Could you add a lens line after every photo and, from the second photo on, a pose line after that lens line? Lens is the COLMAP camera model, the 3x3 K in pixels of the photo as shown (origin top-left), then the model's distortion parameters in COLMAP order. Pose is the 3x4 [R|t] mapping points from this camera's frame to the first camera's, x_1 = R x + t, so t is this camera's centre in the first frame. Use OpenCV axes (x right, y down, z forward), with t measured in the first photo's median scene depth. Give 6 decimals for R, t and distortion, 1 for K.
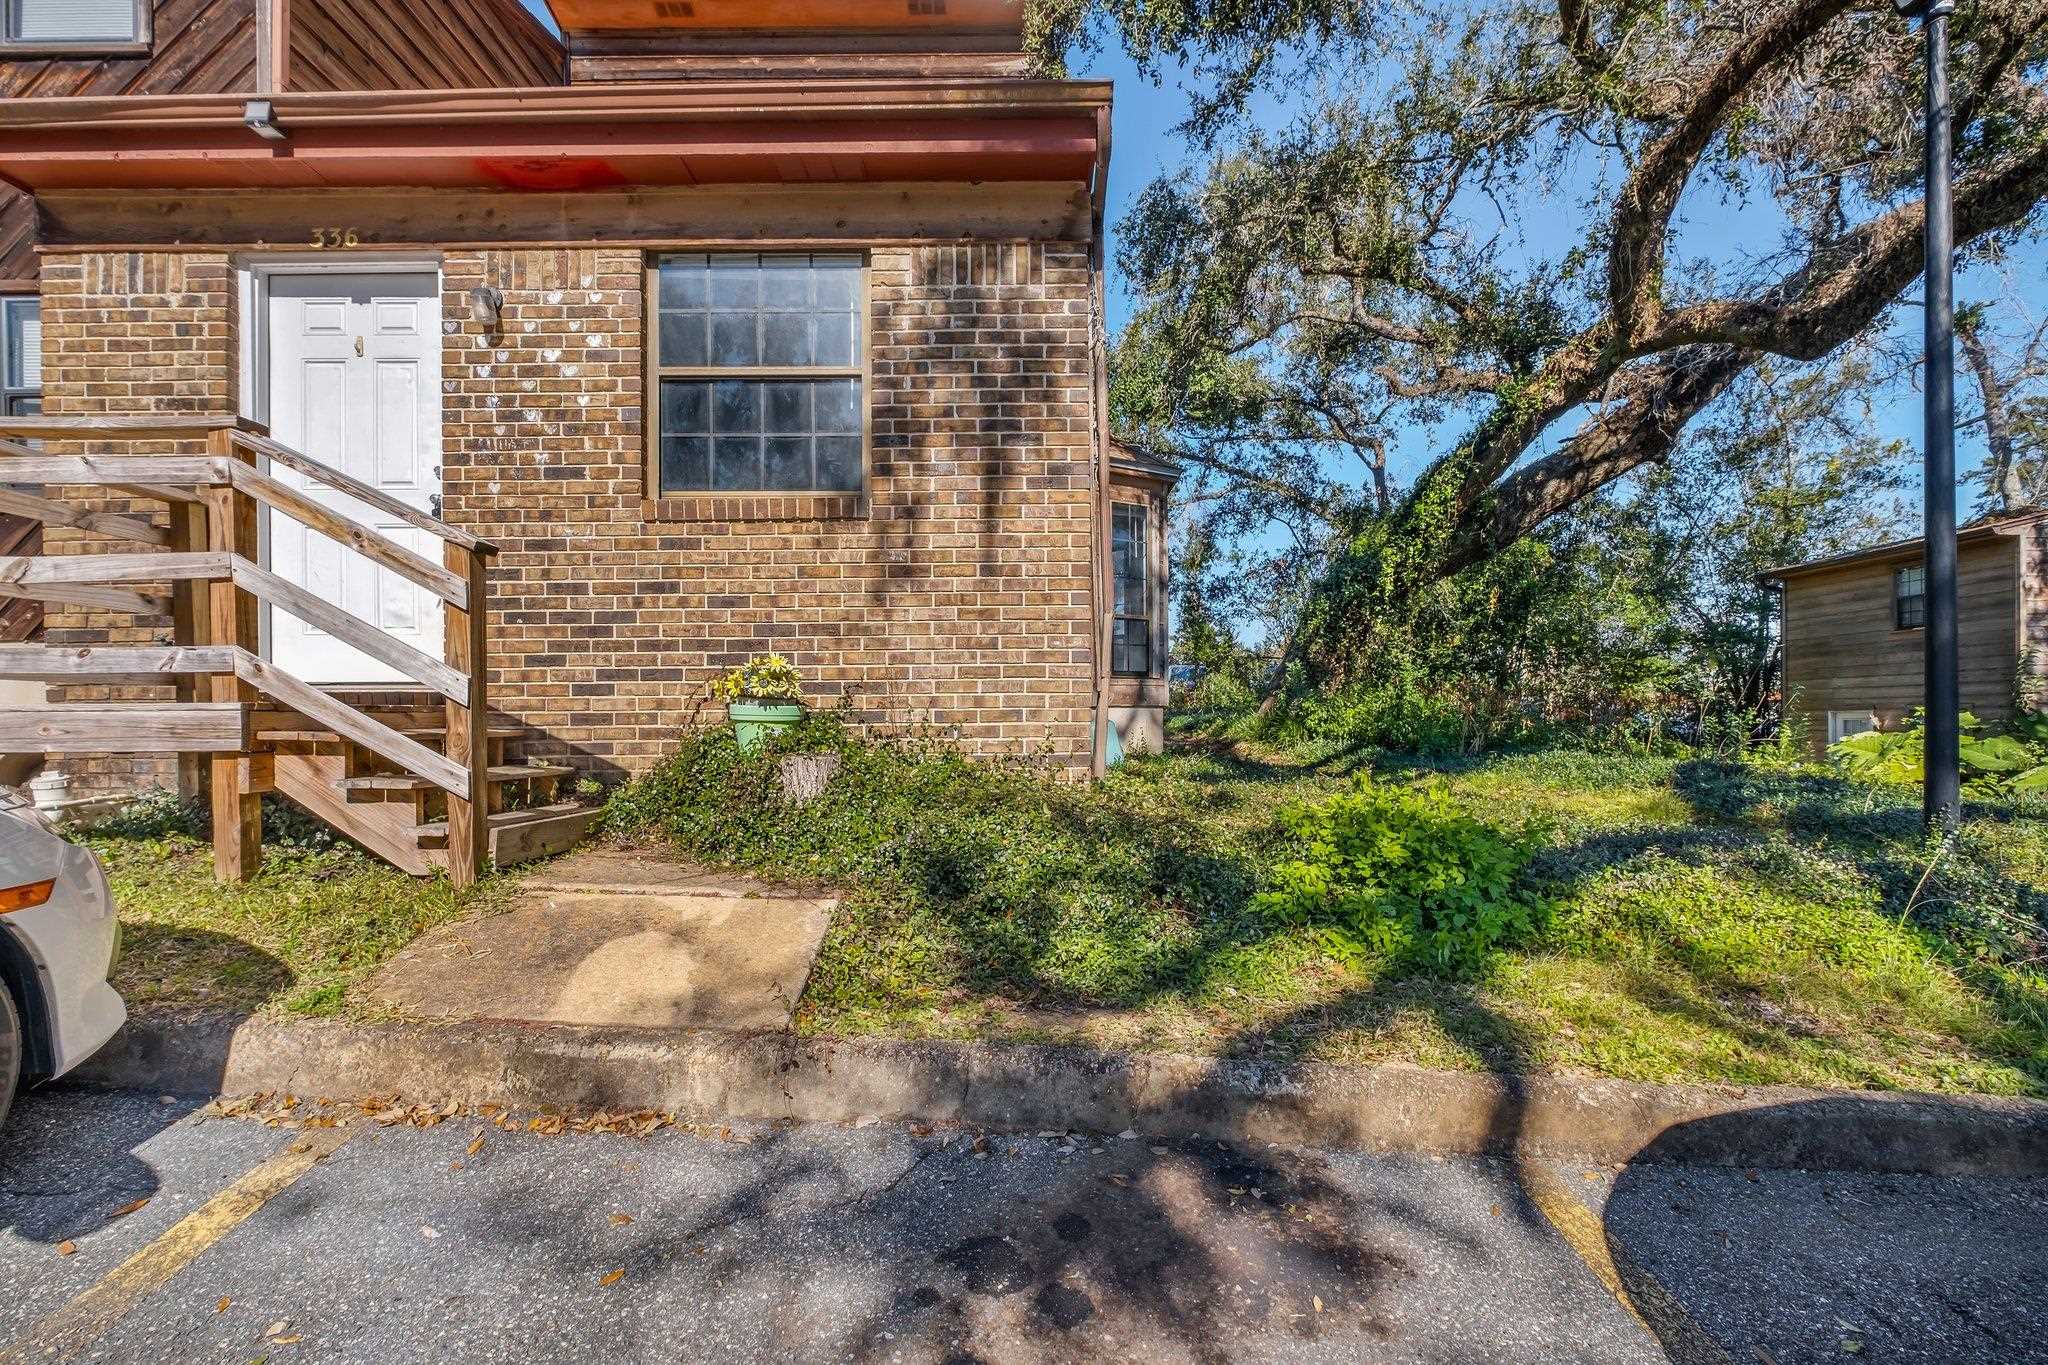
lens RADIAL K [[891.6, 0, 1025.5], [0, 891.6, 723.4], [0, 0, 1]] dist [-0.001759, 0.000161]
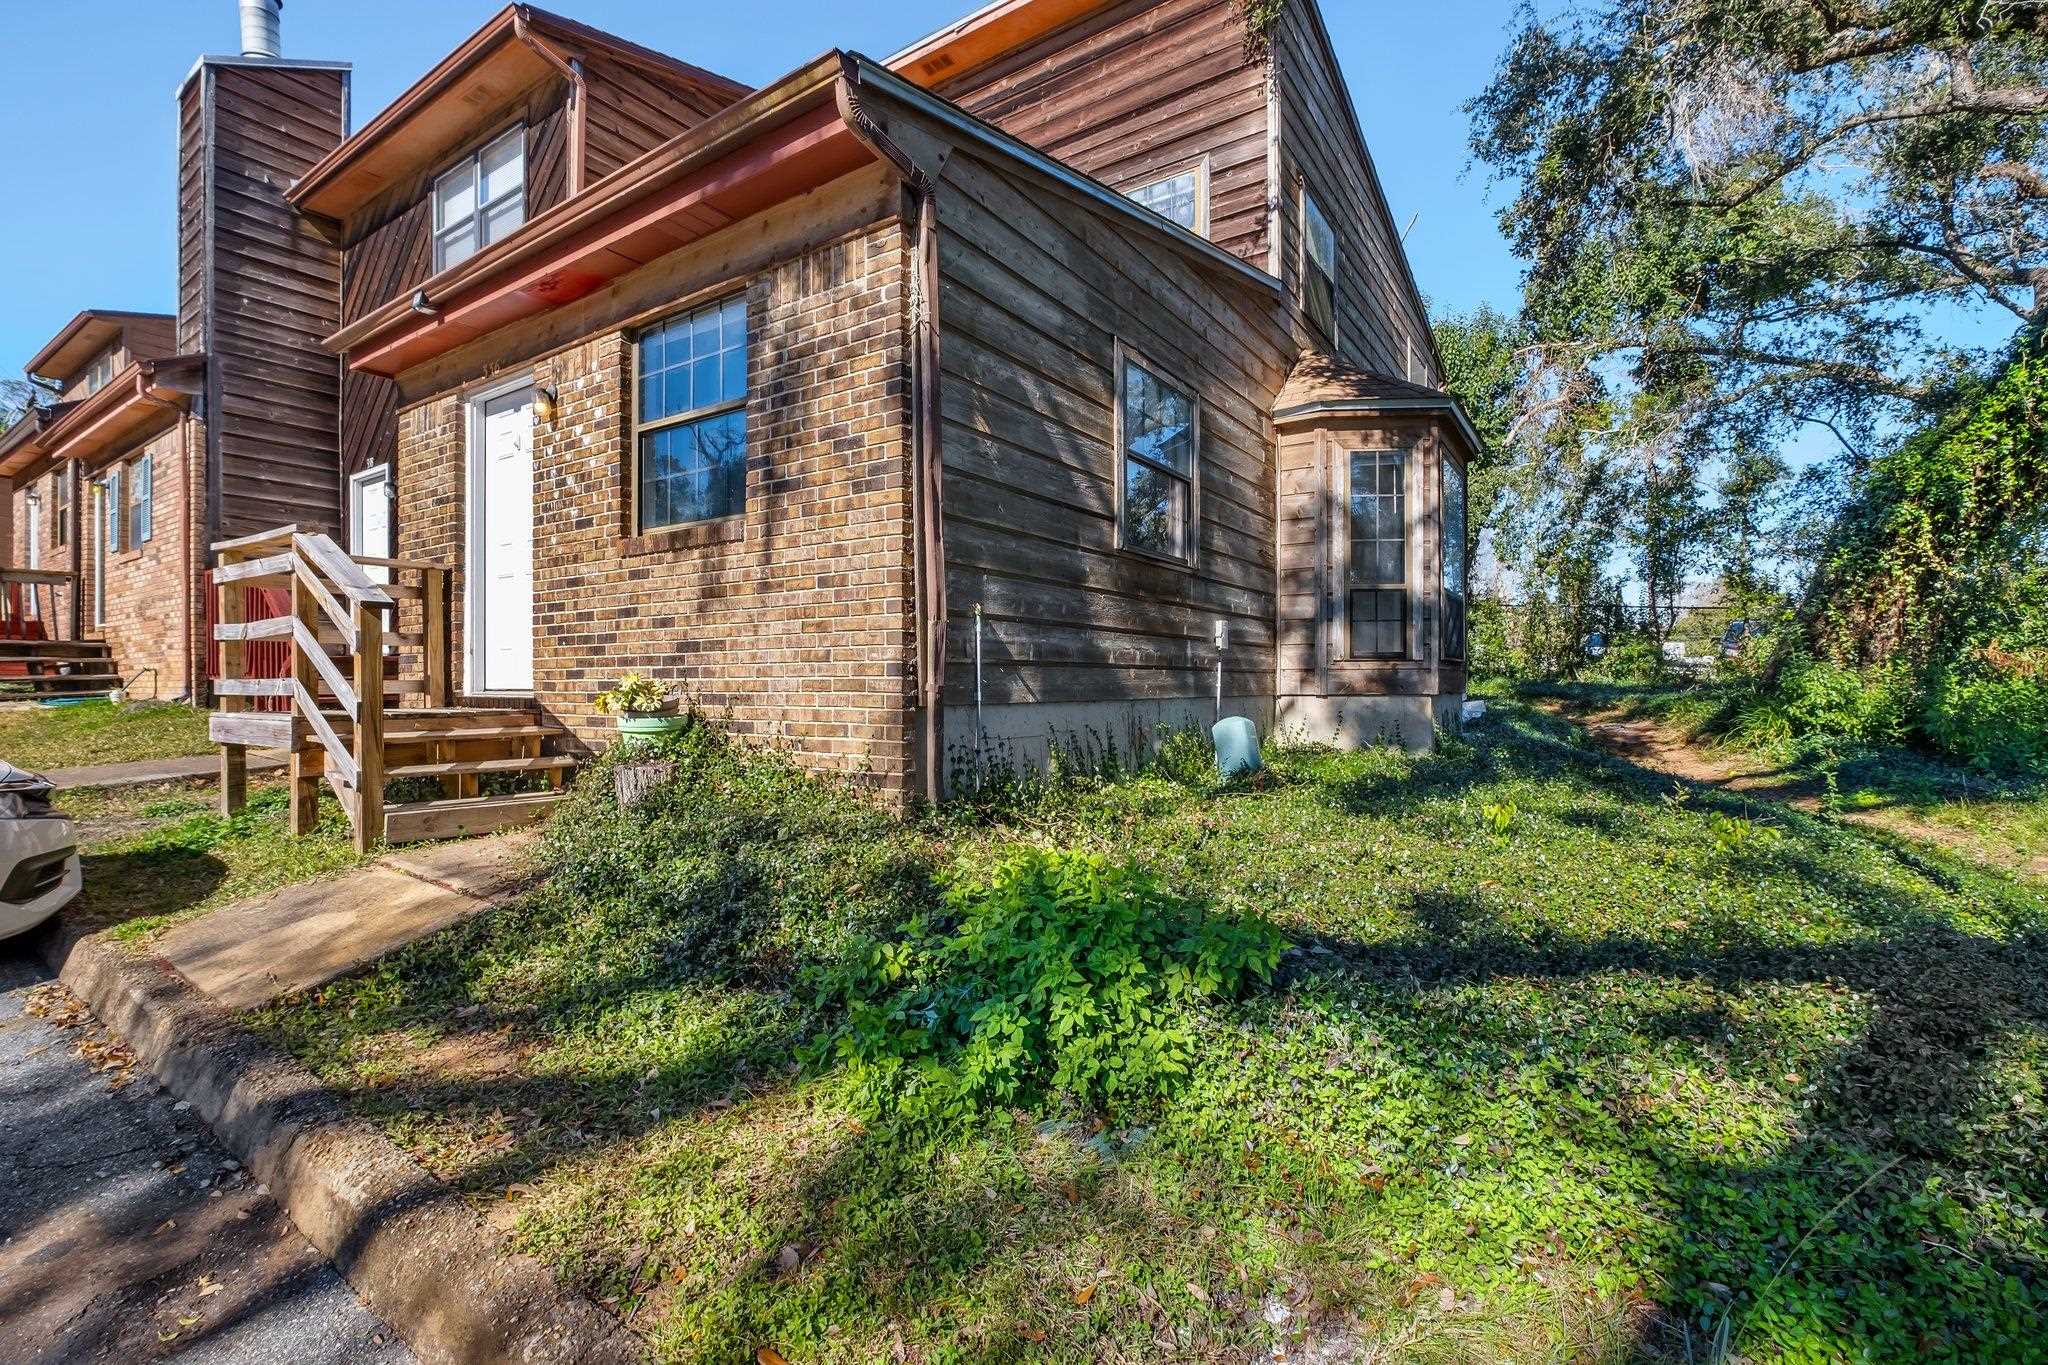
lens RADIAL K [[891.6, 0, 1031.4], [0, 891.6, 683.0], [0, 0, 1]] dist [-0.001759, 0.000161]
pose [[0.836609, 0.003282, -0.547791, 0.686184], [-0.006110, 0.999976, -0.003340, -0.058156], [0.547767, 0.006142, 0.836608, 0.303465]]
